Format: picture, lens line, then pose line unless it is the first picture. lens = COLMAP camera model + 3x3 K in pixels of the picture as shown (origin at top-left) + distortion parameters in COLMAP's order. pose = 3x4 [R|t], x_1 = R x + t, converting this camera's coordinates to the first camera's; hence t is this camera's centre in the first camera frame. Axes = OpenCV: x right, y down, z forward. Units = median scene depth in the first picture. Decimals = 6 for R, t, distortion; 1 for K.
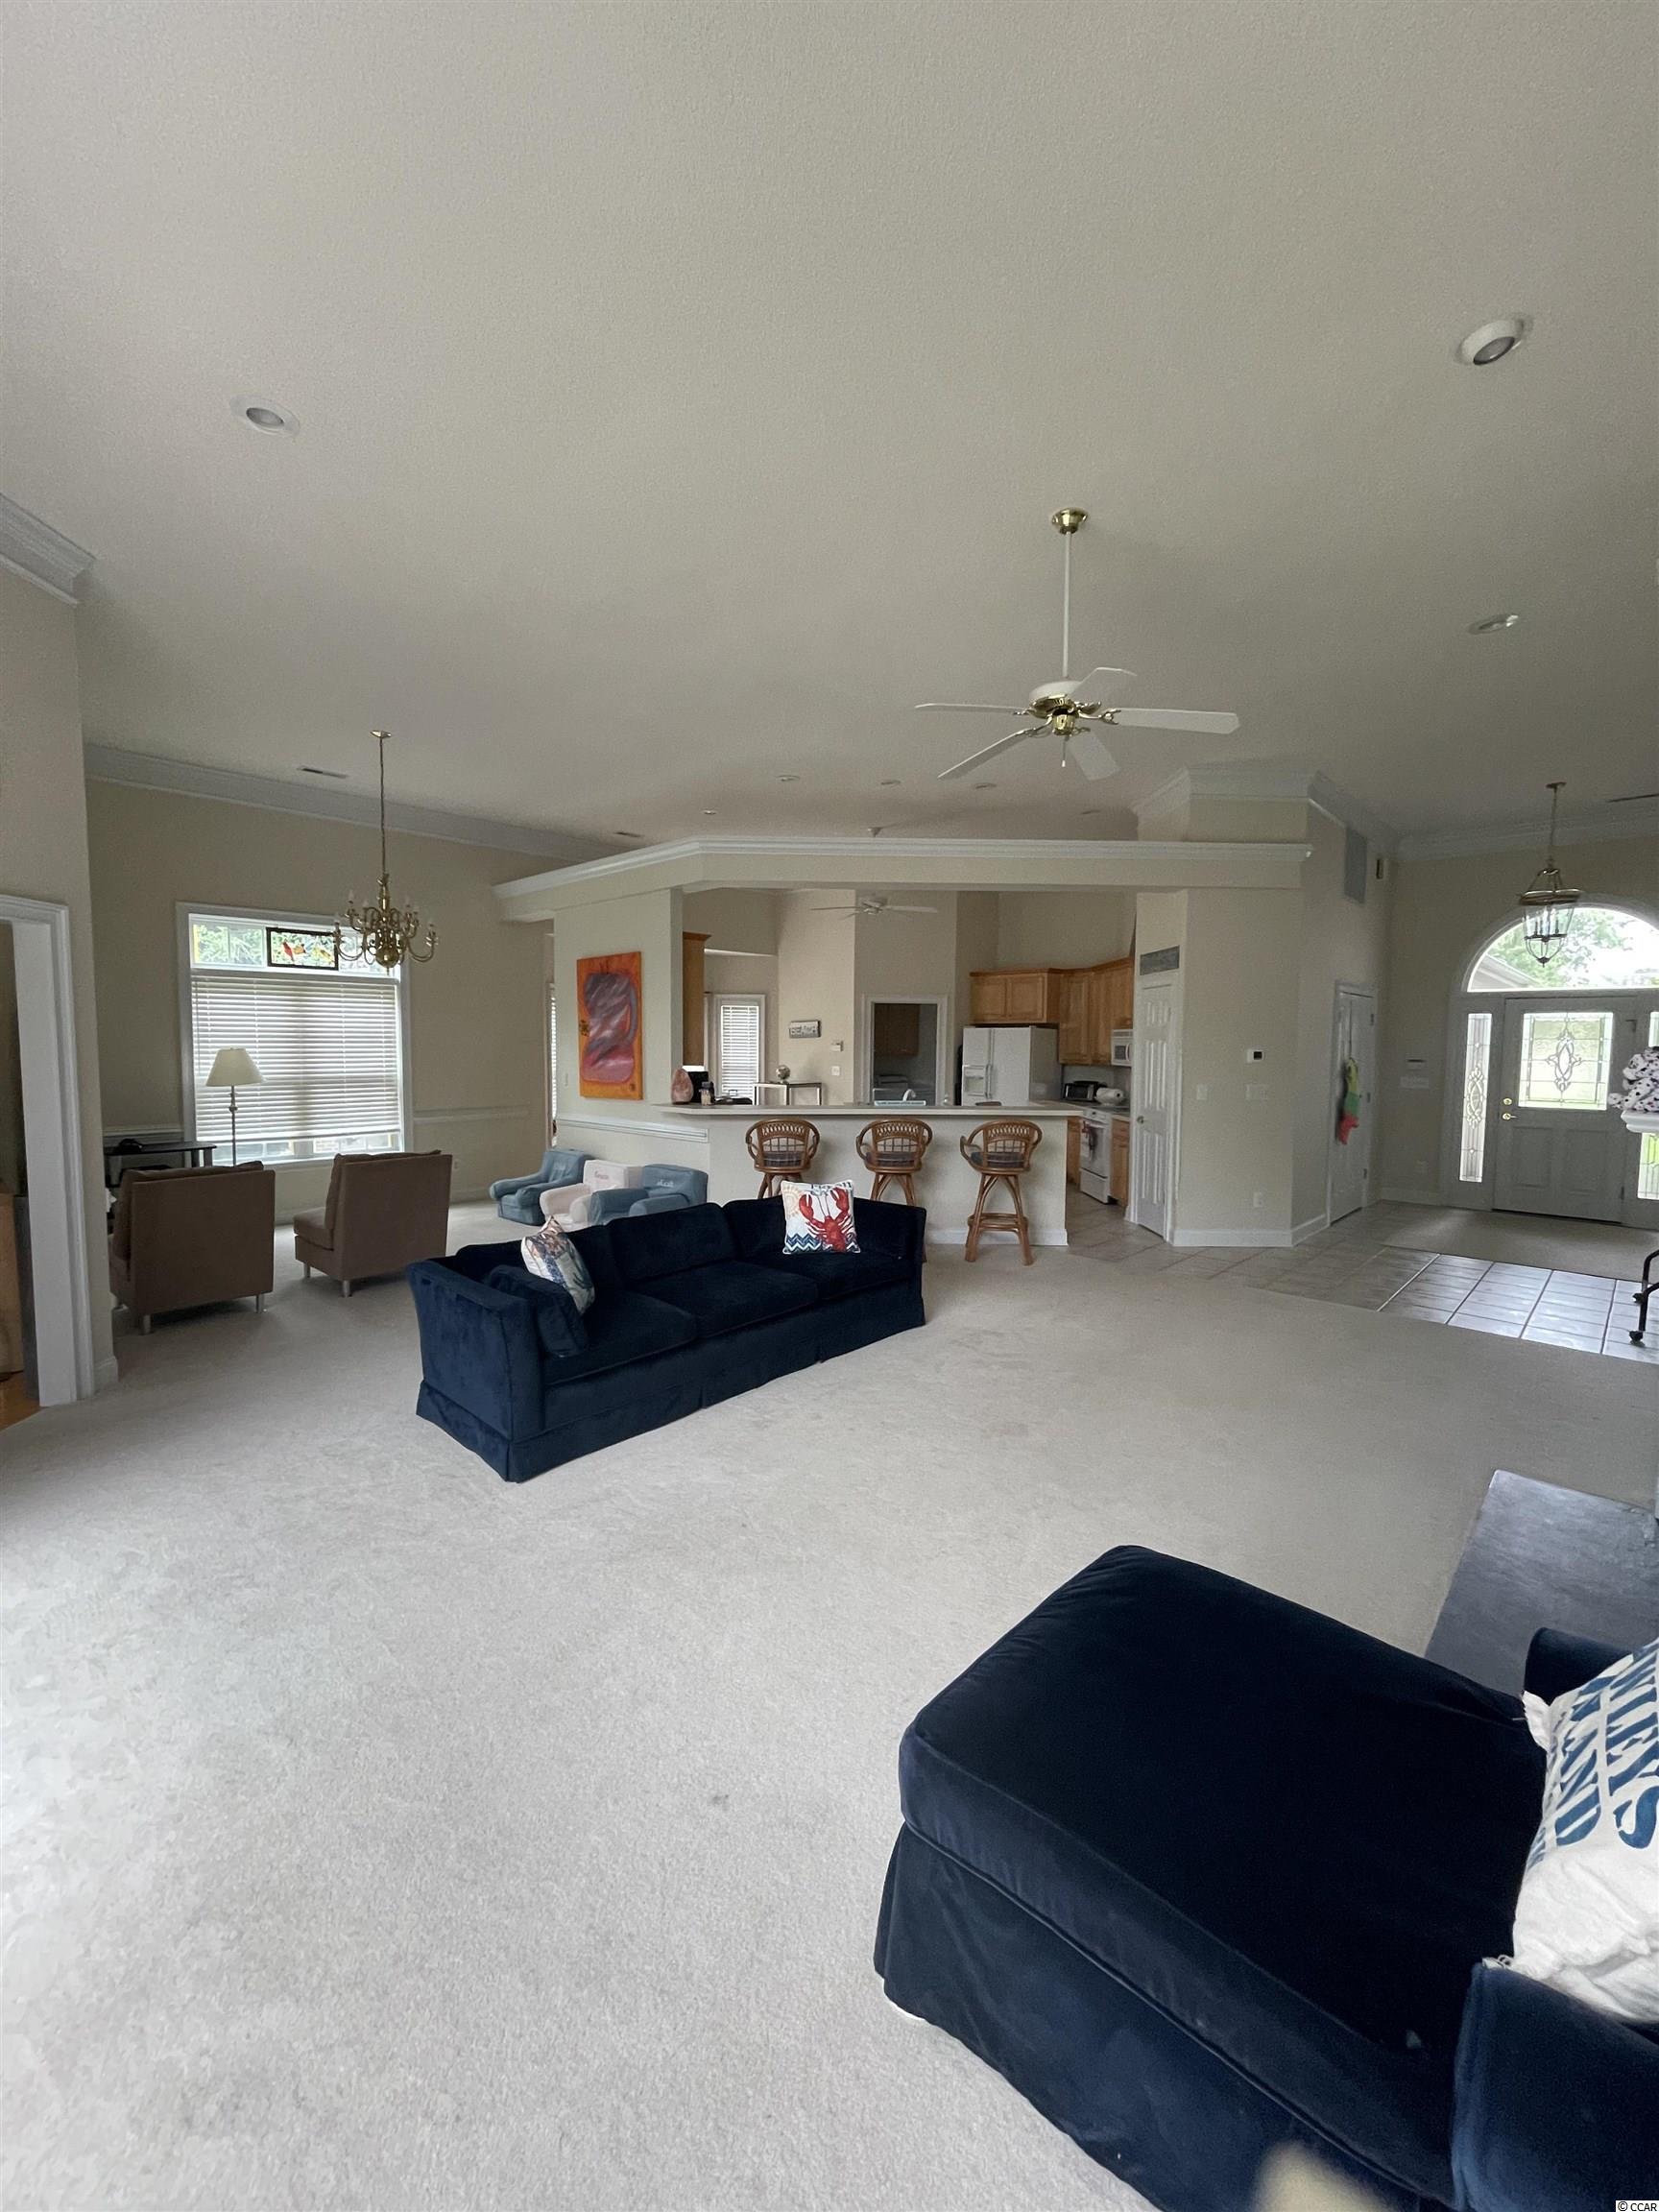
lens RADIAL K [[891.3, 0, 826.5], [0, 891.3, 1100.4], [0, 0, 1]] dist [-0.001624, 0.000476]
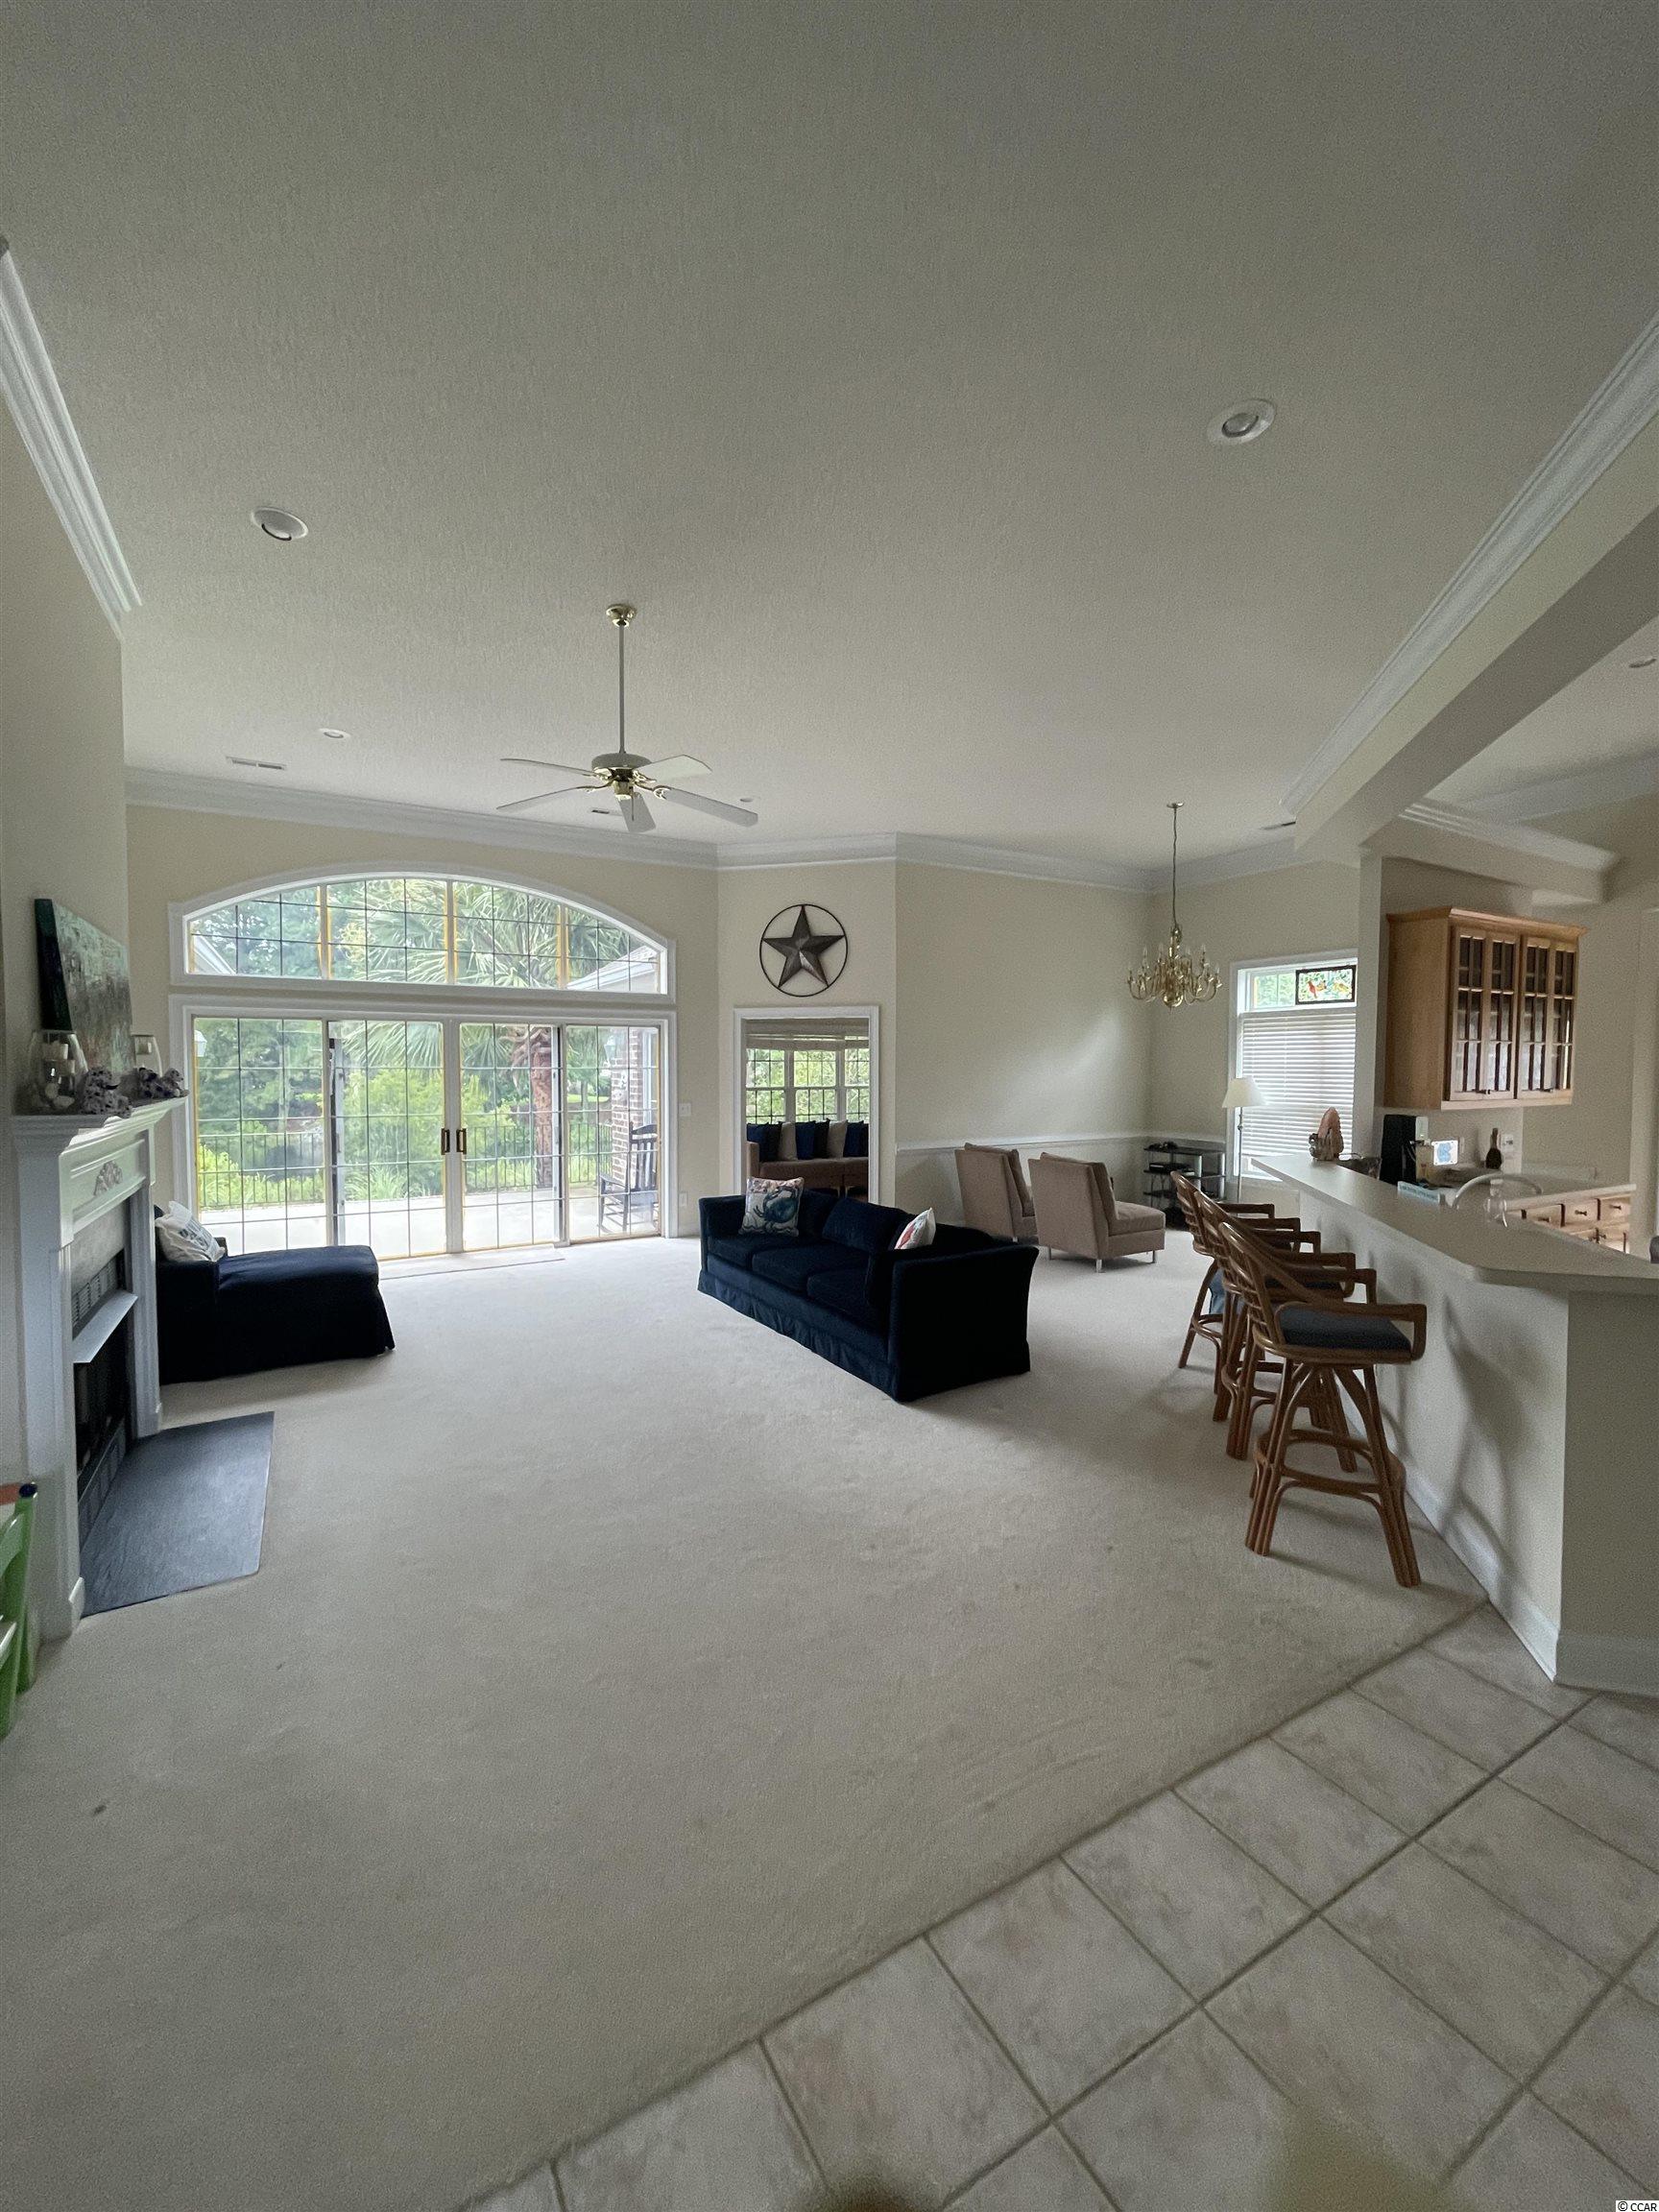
lens RADIAL K [[891.3, 0, 820.0], [0, 891.3, 1107.3], [0, 0, 1]] dist [-0.001624, 0.000476]
pose [[-0.301651, 0.038437, -0.952643, 0.619326], [-0.067524, 0.995817, 0.061561, -0.050927], [0.951024, 0.082896, -0.297793, 0.768947]]
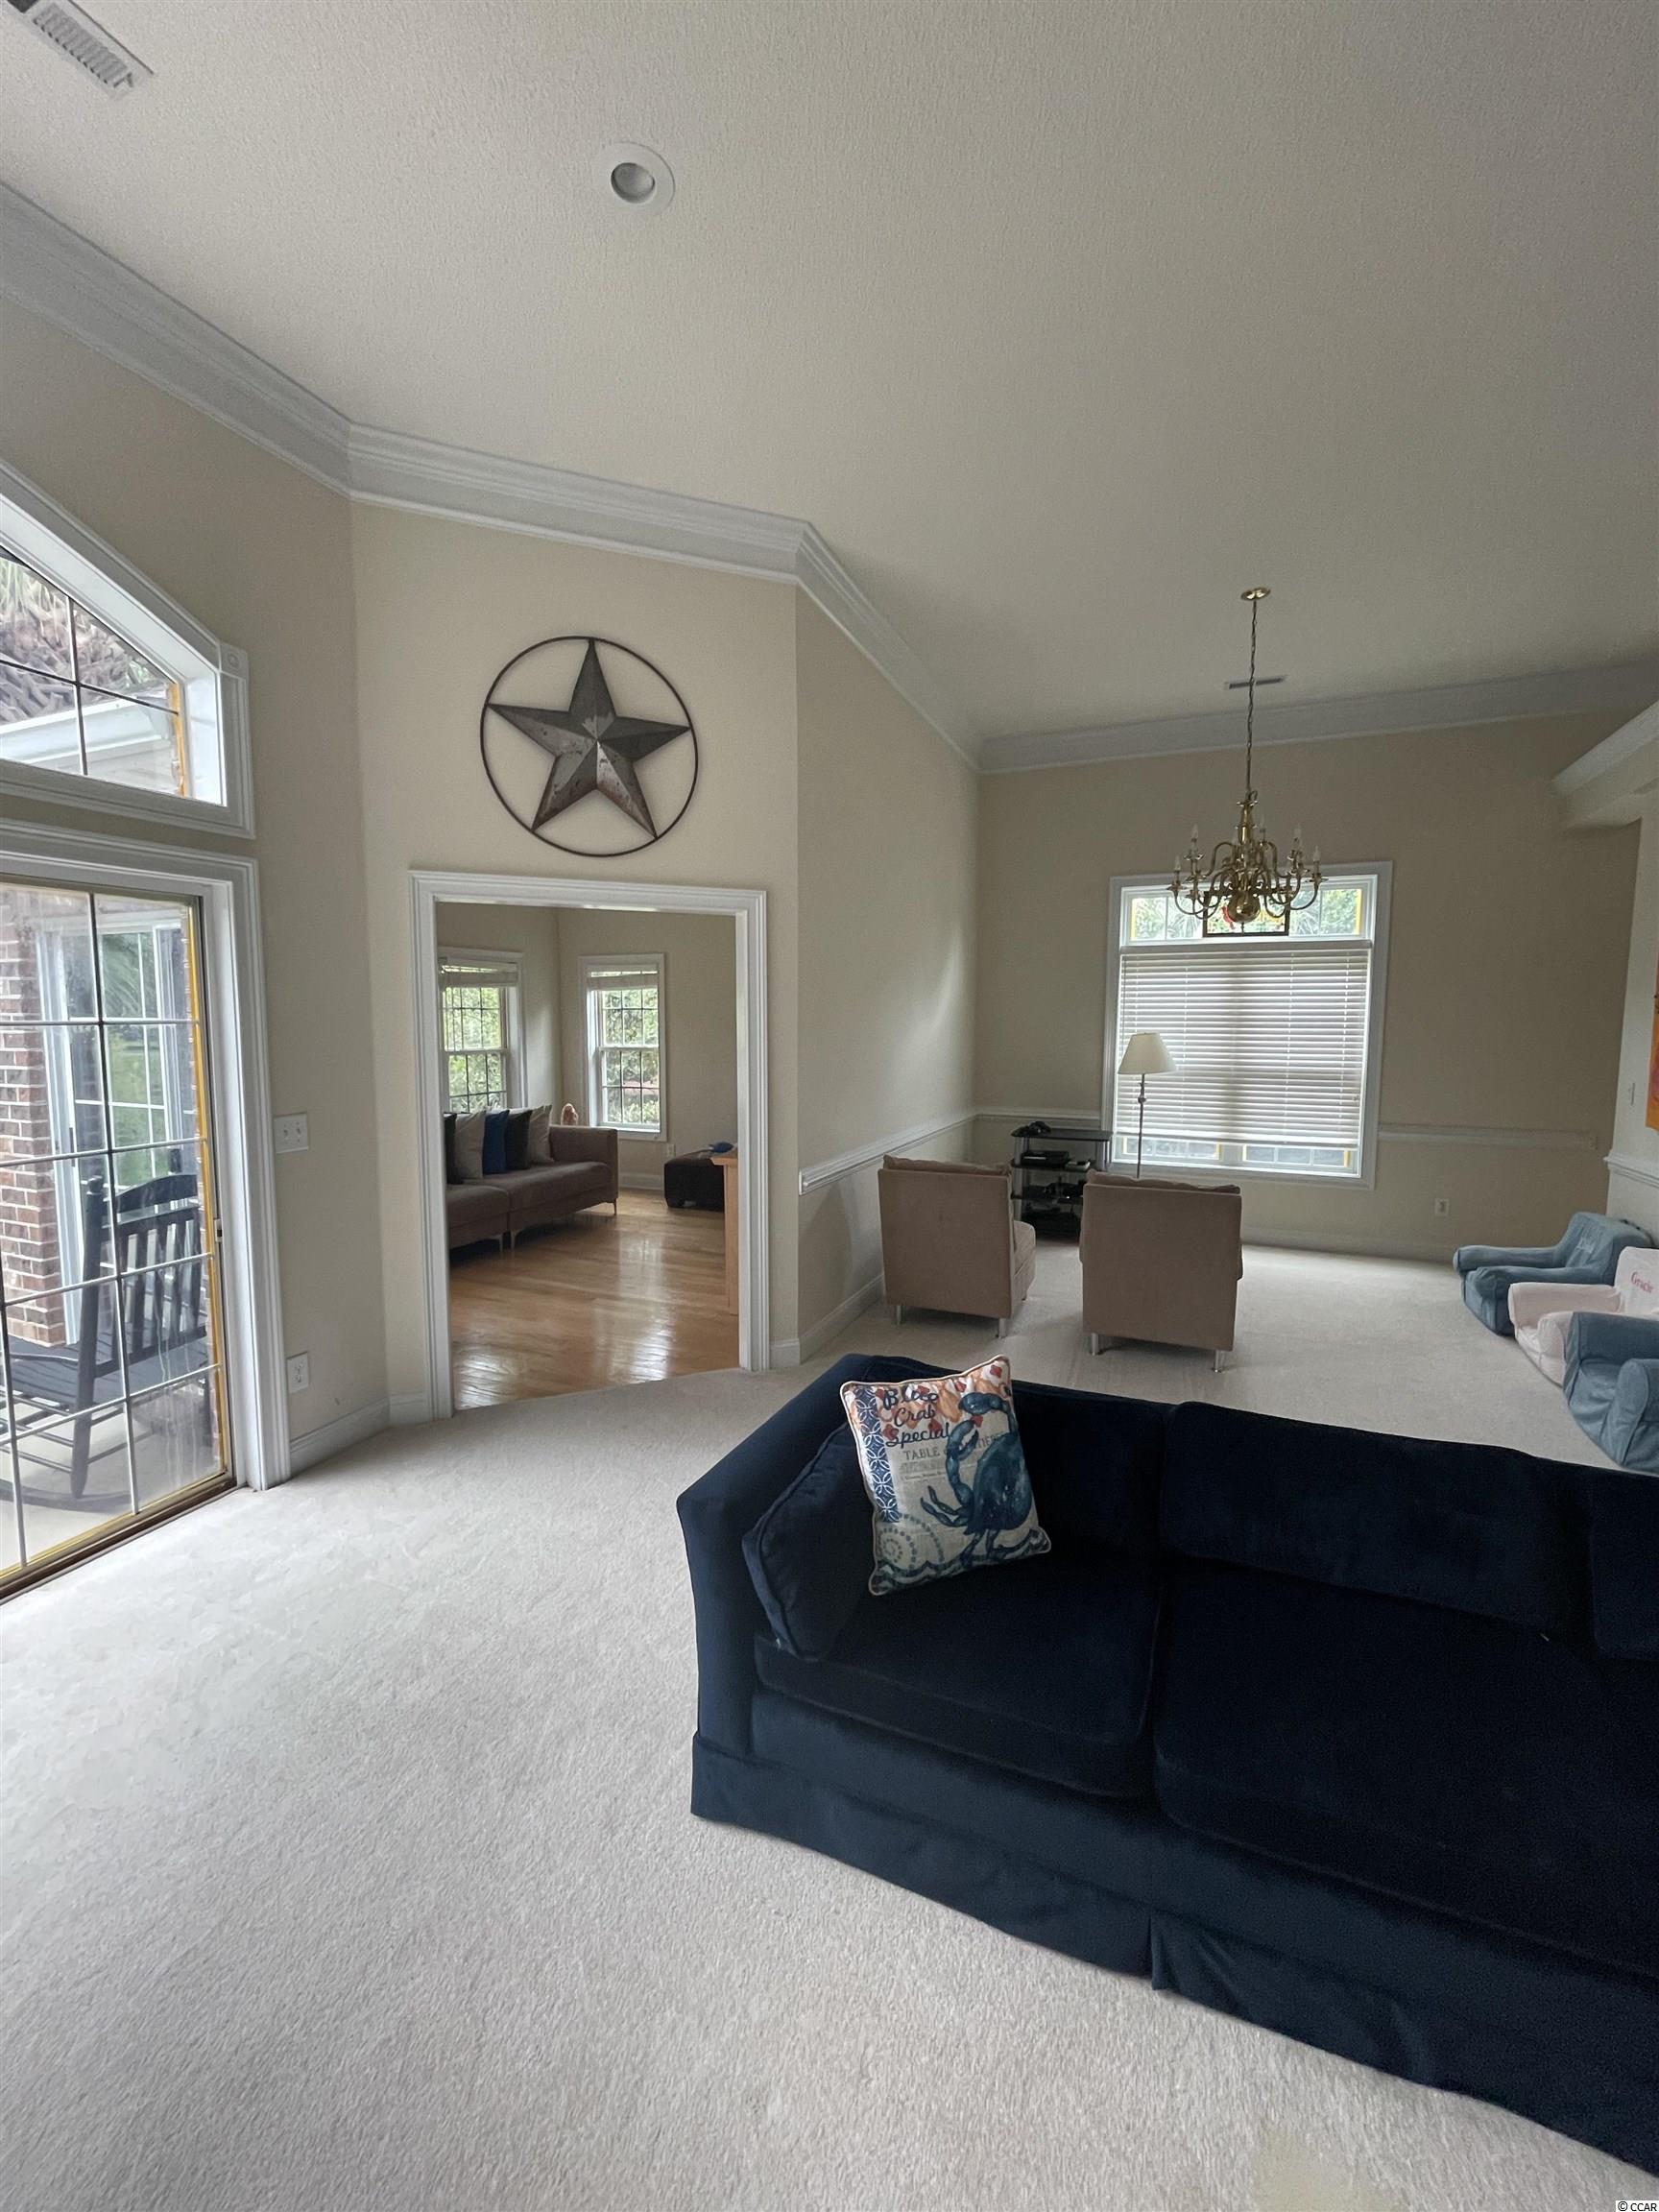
lens RADIAL K [[891.3, 0, 819.5], [0, 891.3, 1106.6], [0, 0, 1]] dist [-0.001624, 0.000476]
pose [[0.329830, 0.088544, -0.939879, 0.072999], [-0.064264, 0.995388, 0.071221, -0.025574], [0.941850, 0.036909, 0.333999, 0.366888]]
